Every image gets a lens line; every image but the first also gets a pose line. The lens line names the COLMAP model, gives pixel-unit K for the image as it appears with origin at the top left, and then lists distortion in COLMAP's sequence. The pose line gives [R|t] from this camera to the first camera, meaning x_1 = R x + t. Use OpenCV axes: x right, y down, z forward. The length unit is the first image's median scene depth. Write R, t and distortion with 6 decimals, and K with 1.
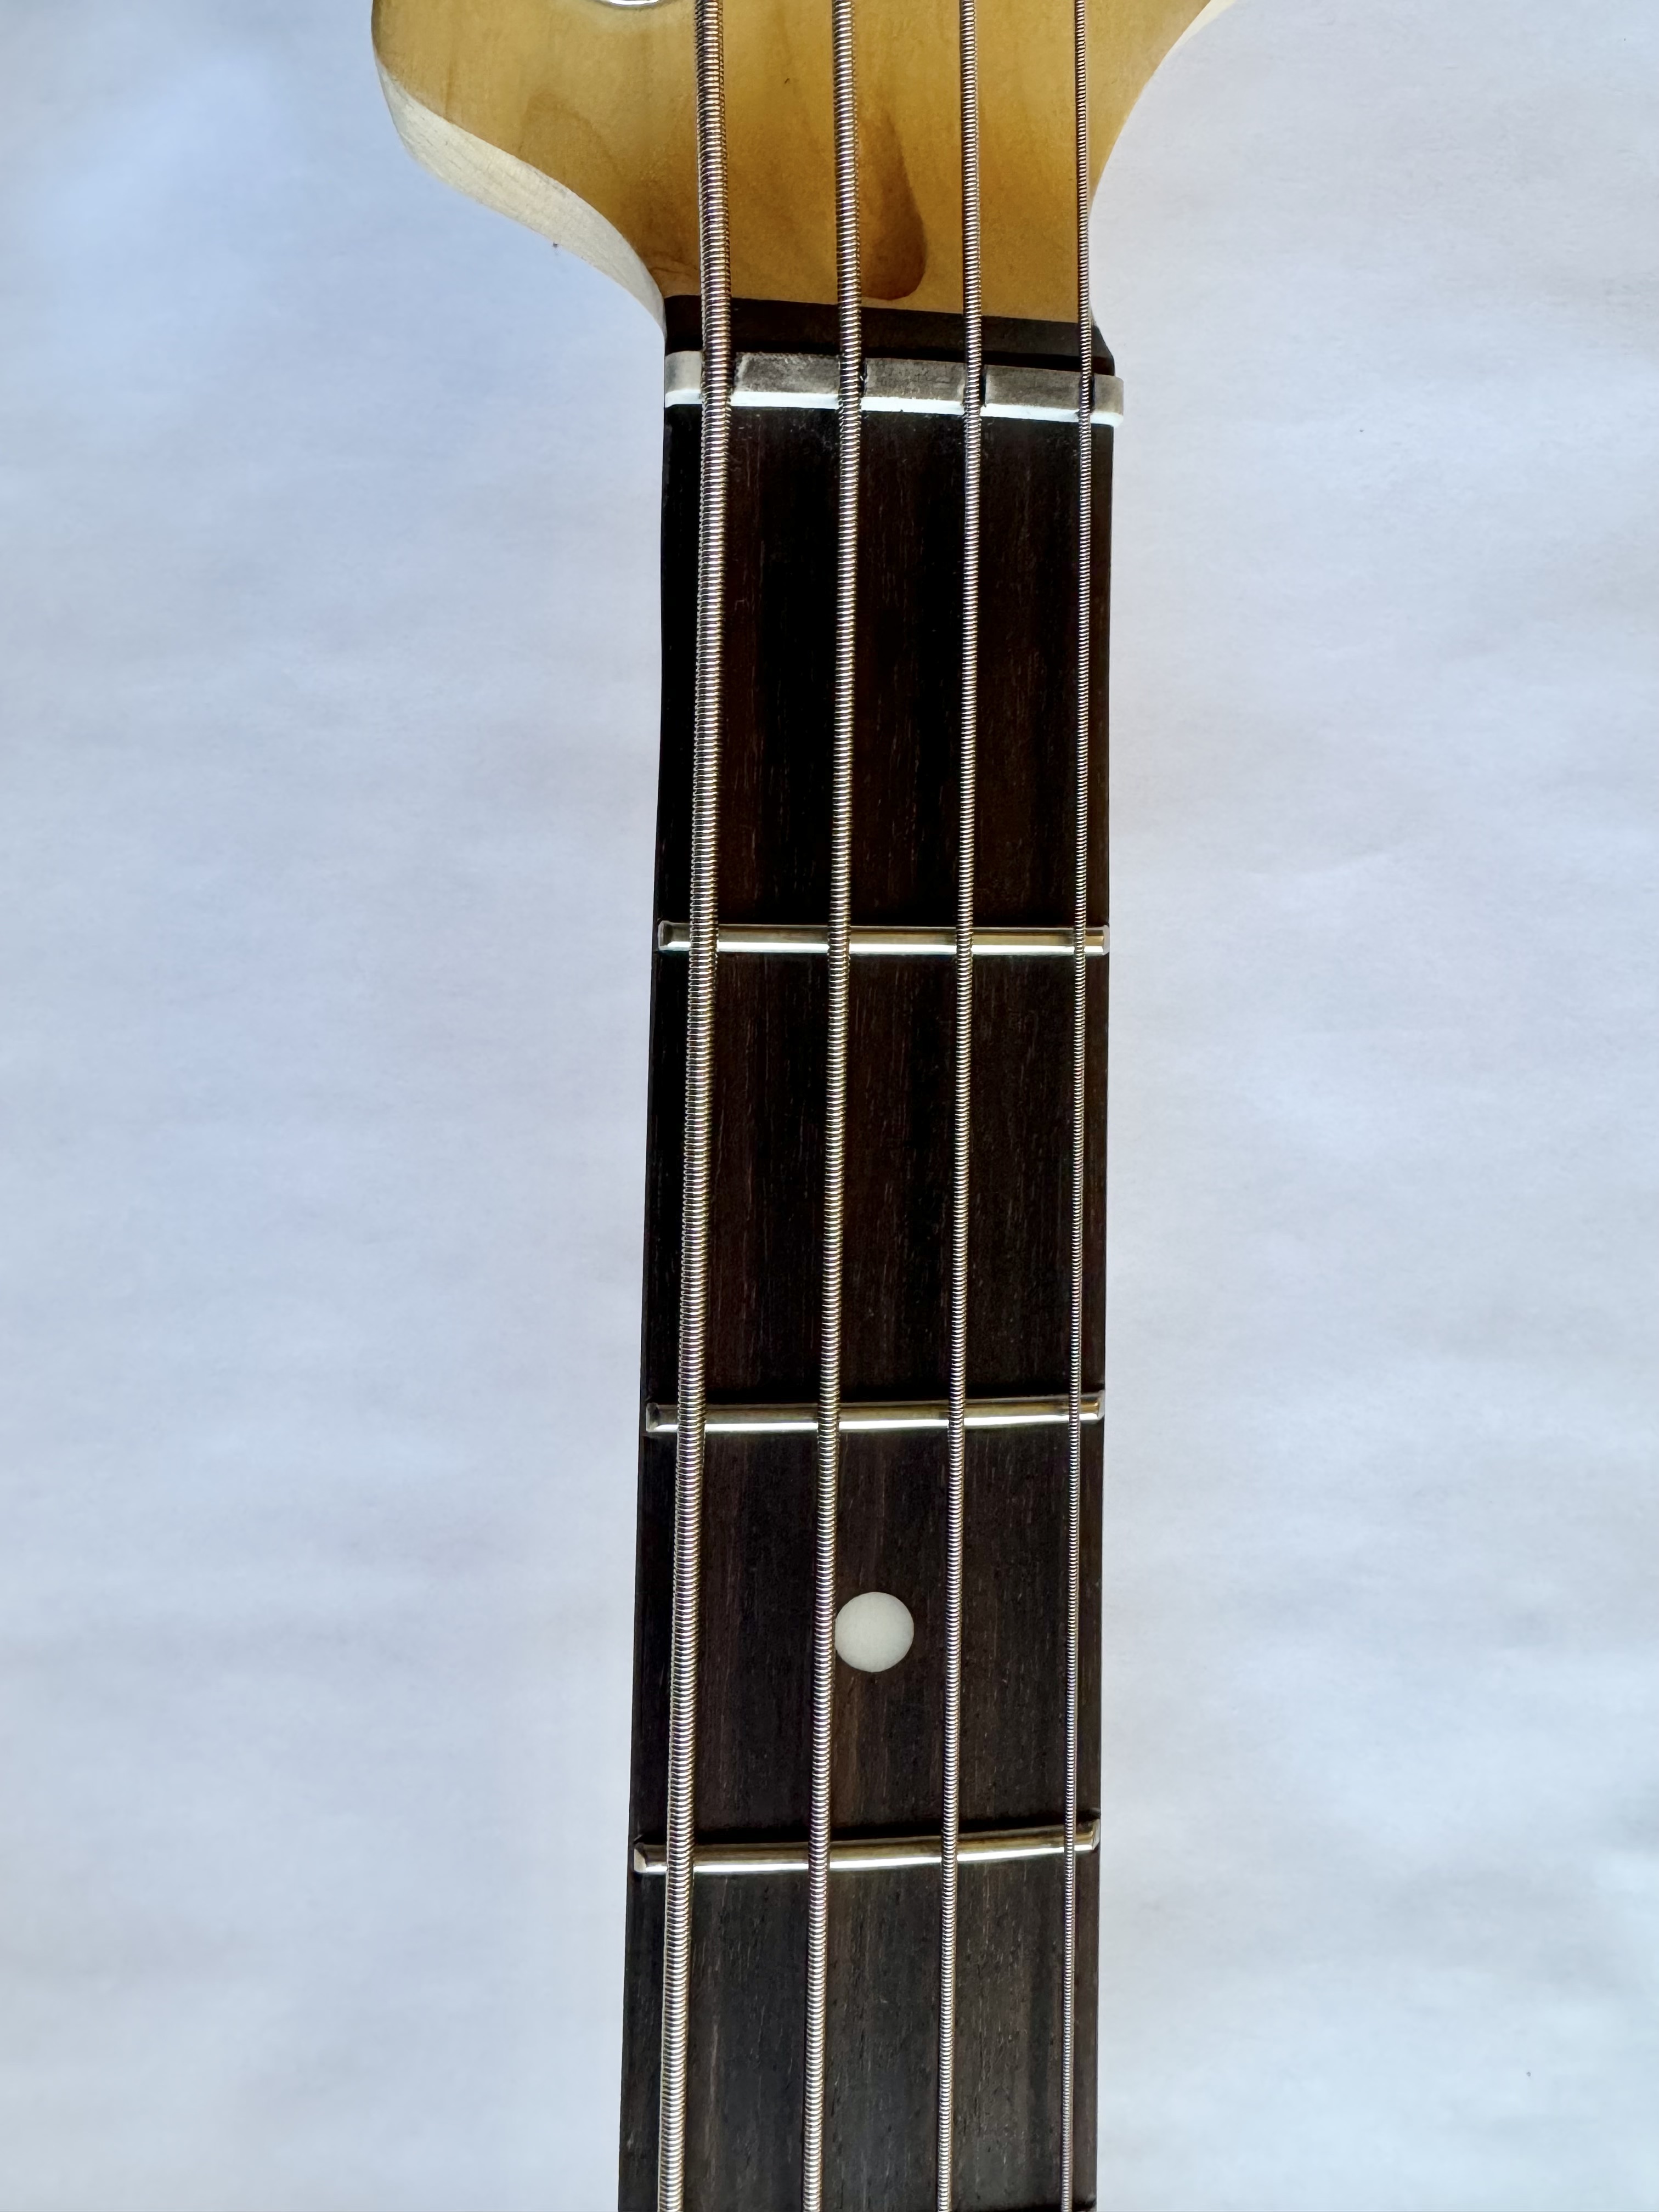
lens RADIAL K [[1558.6, 0, 829.5], [0, 1558.6, 1106.0], [0, 0, 1]] dist [0.000802, 0.003094]
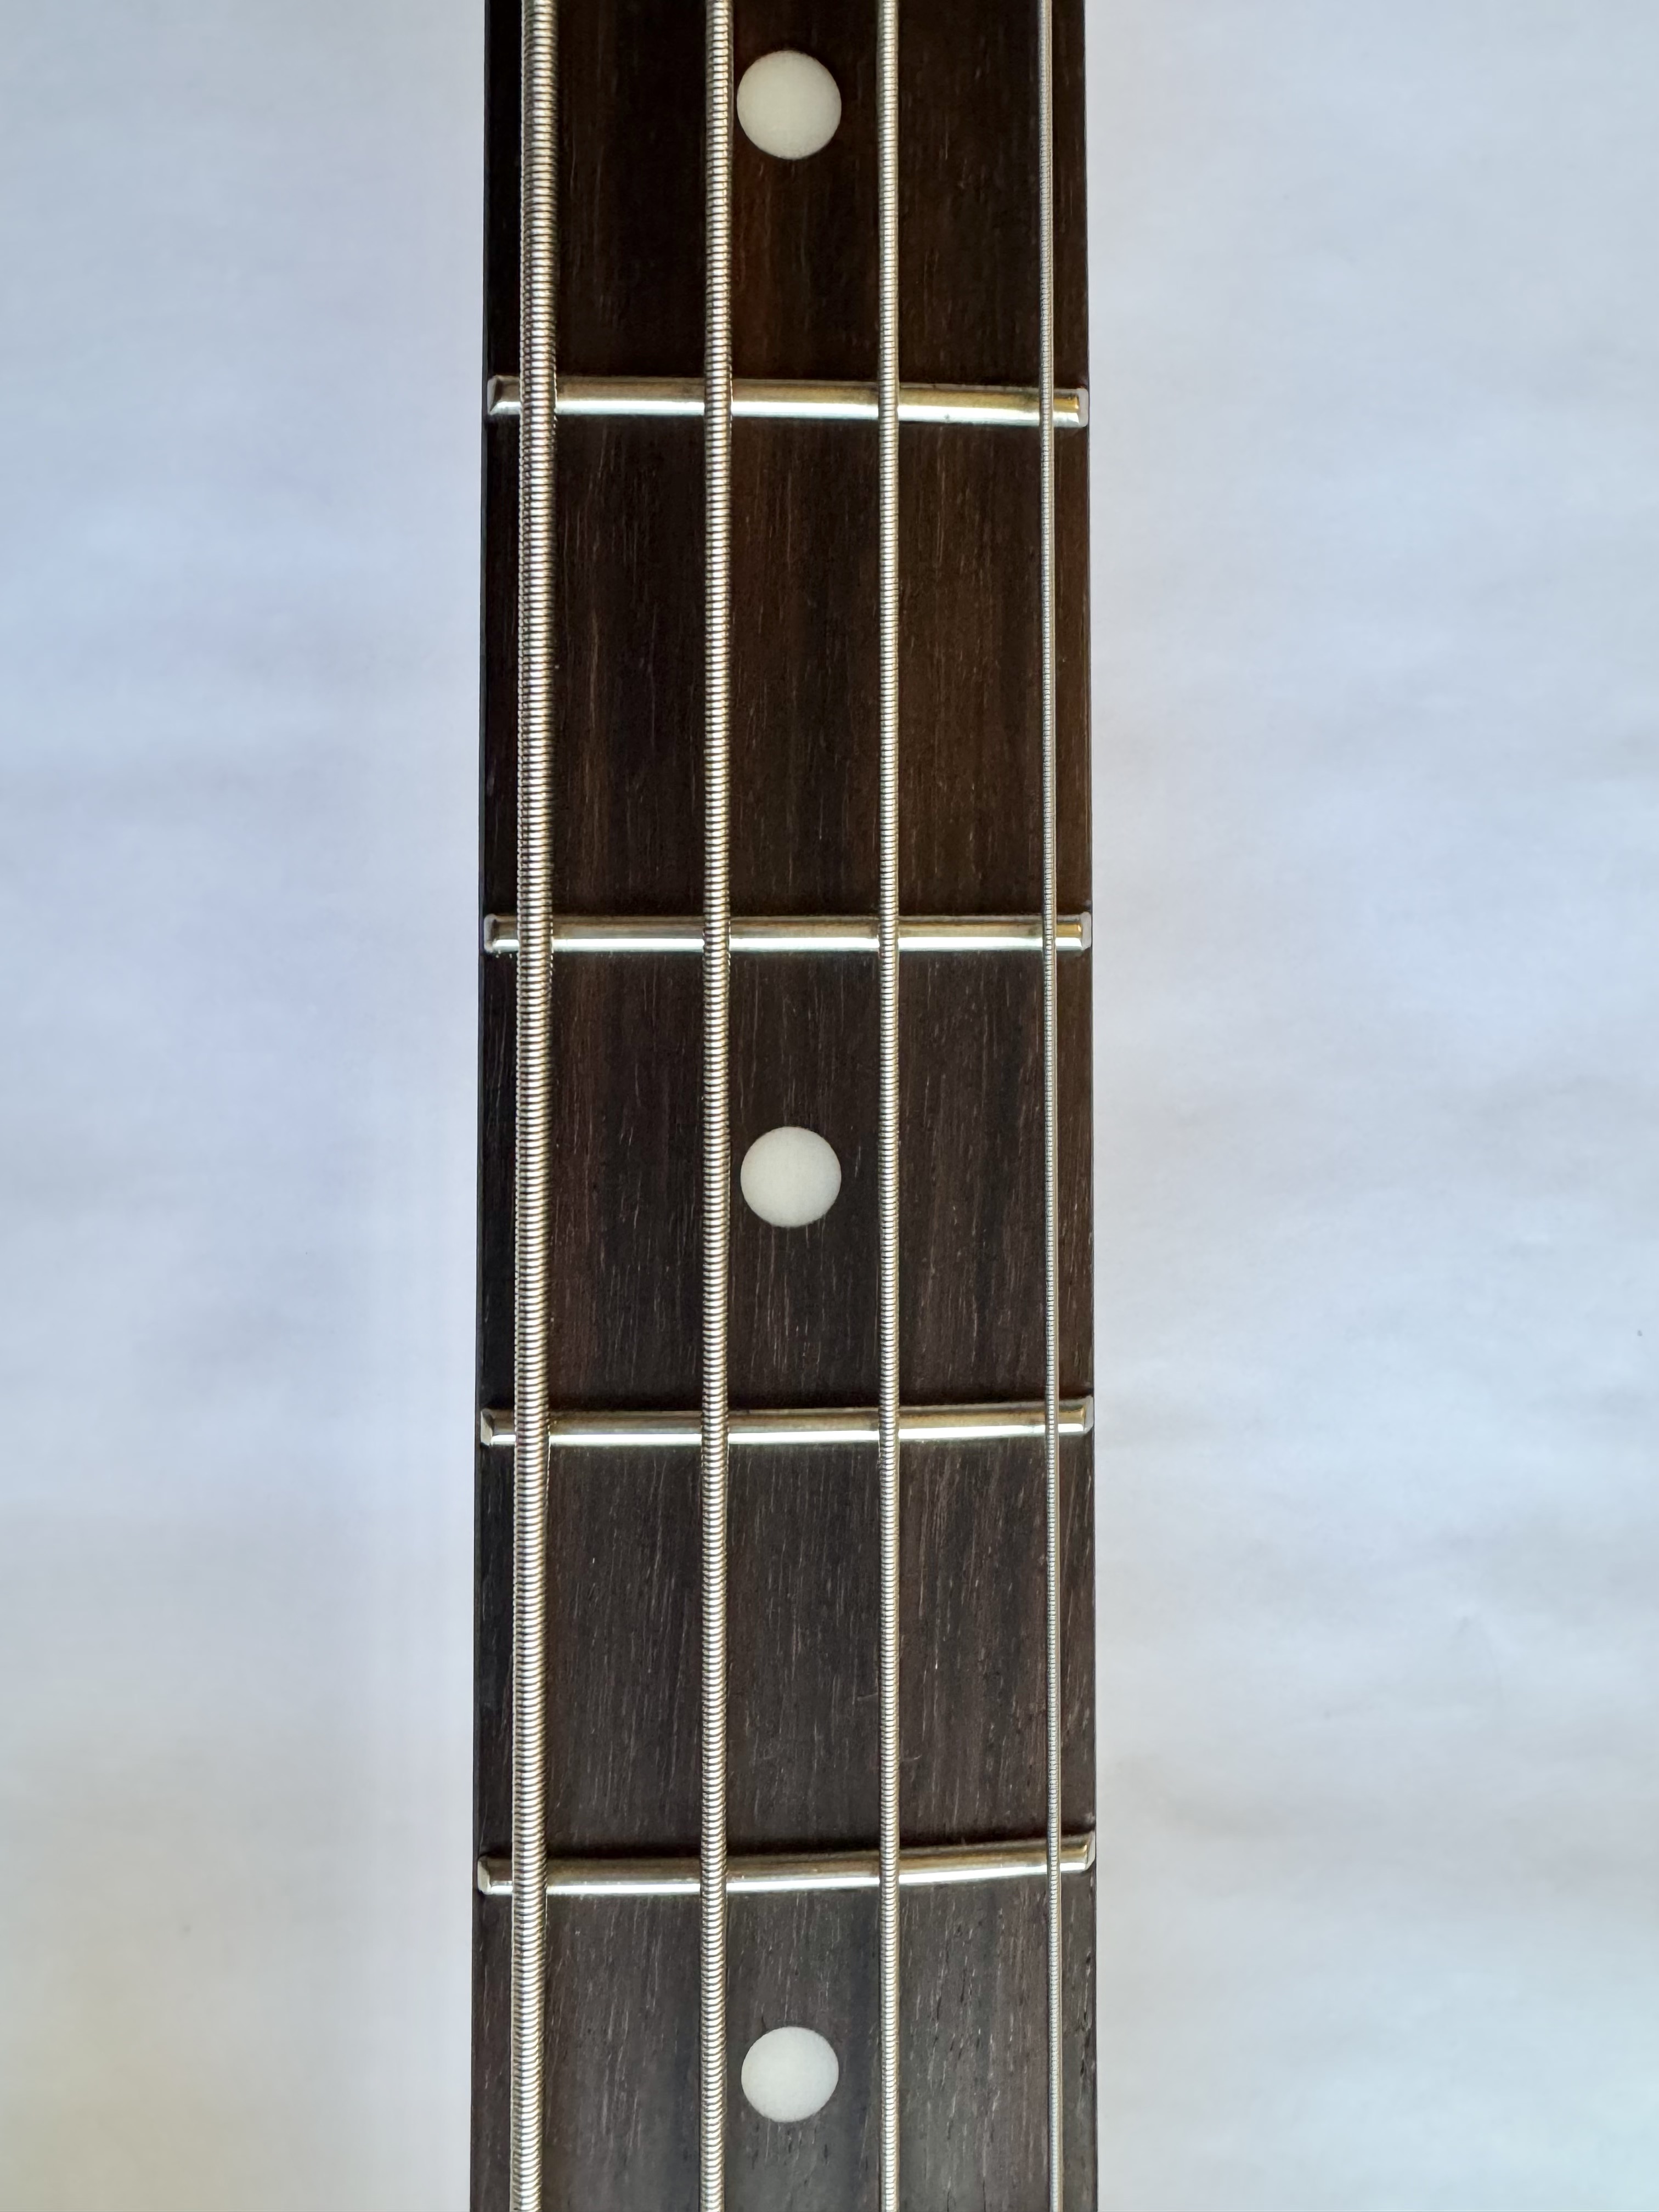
lens RADIAL K [[2128.4, 0, 829.5], [0, 2128.4, 1106.0], [0, 0, 1]] dist [0.003449, 0.004087]
pose [[0.998361, -0.017260, 0.054567, -0.005171], [0.016963, 0.999839, 0.005907, 0.270981], [-0.054660, -0.004972, 0.998493, -0.012278]]
